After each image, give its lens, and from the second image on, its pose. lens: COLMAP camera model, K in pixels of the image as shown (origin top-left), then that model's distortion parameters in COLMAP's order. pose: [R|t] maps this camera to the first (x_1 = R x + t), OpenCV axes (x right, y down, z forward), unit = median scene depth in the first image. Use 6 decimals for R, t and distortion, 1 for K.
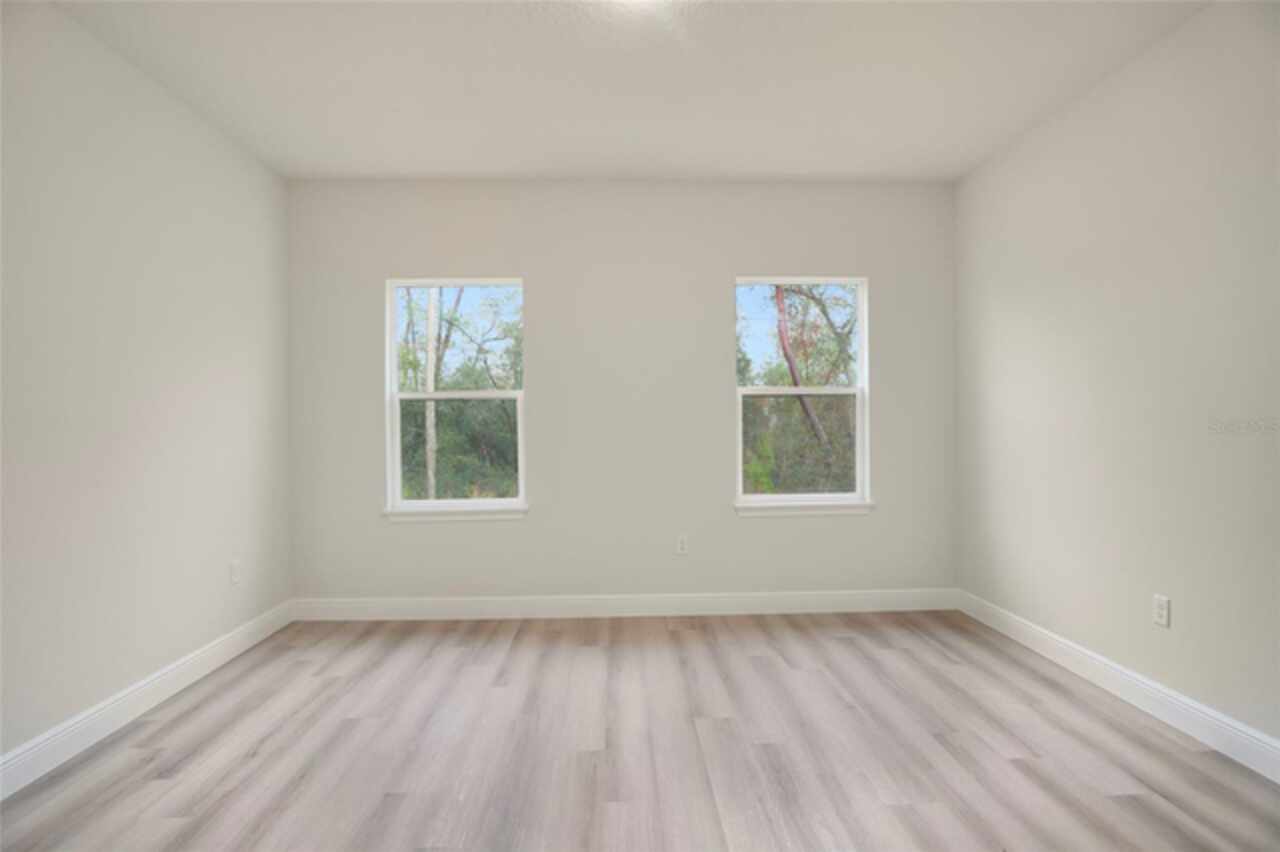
lens RADIAL K [[710.7, 0, 640.0], [0, 710.7, 426.0], [0, 0, 1]] dist [0.002439, 0.001479]
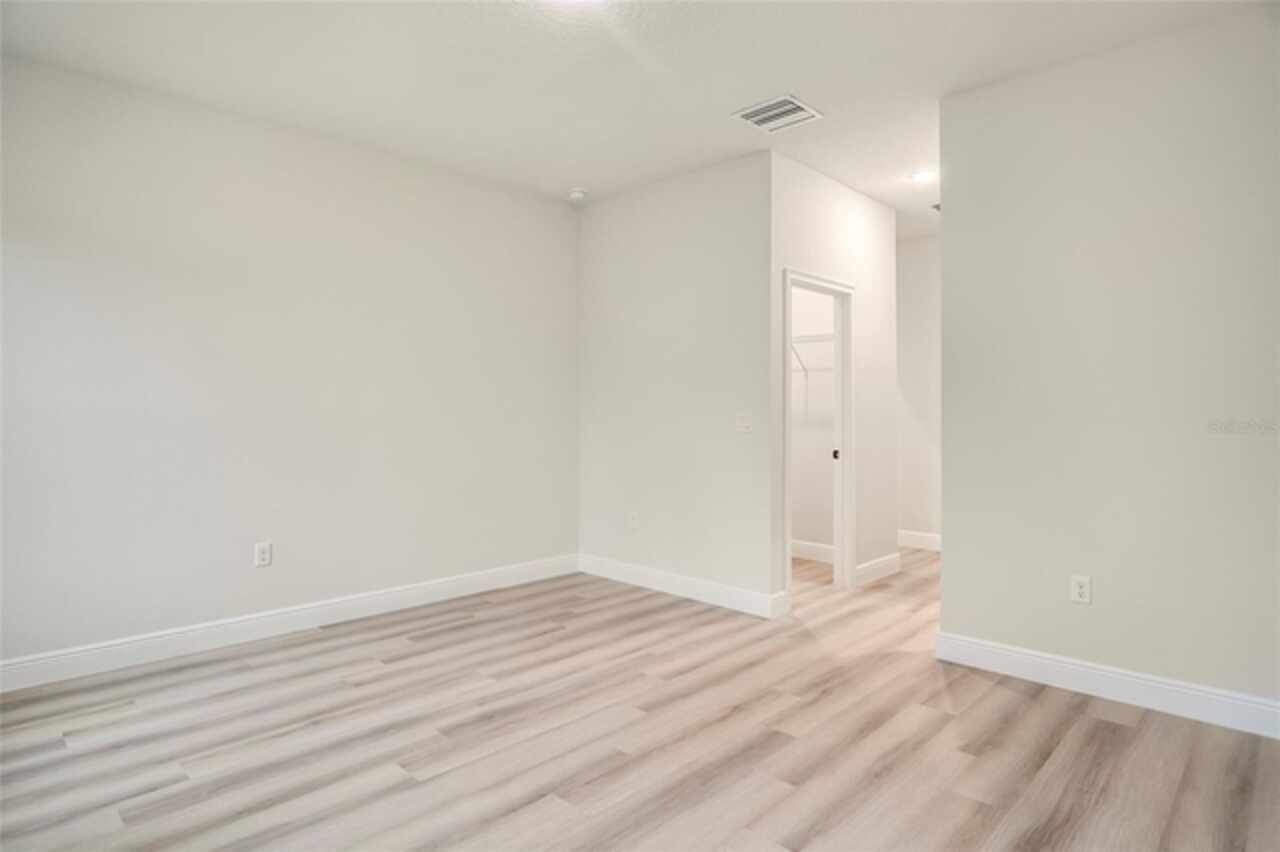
lens RADIAL K [[710.7, 0, 640.0], [0, 710.7, 426.0], [0, 0, 1]] dist [0.002439, 0.001479]
pose [[-0.703699, -0.010614, 0.710419, -0.697453], [0.001493, 0.999864, 0.016417, 0.001762], [-0.710497, 0.012613, -0.703587, 1.464180]]
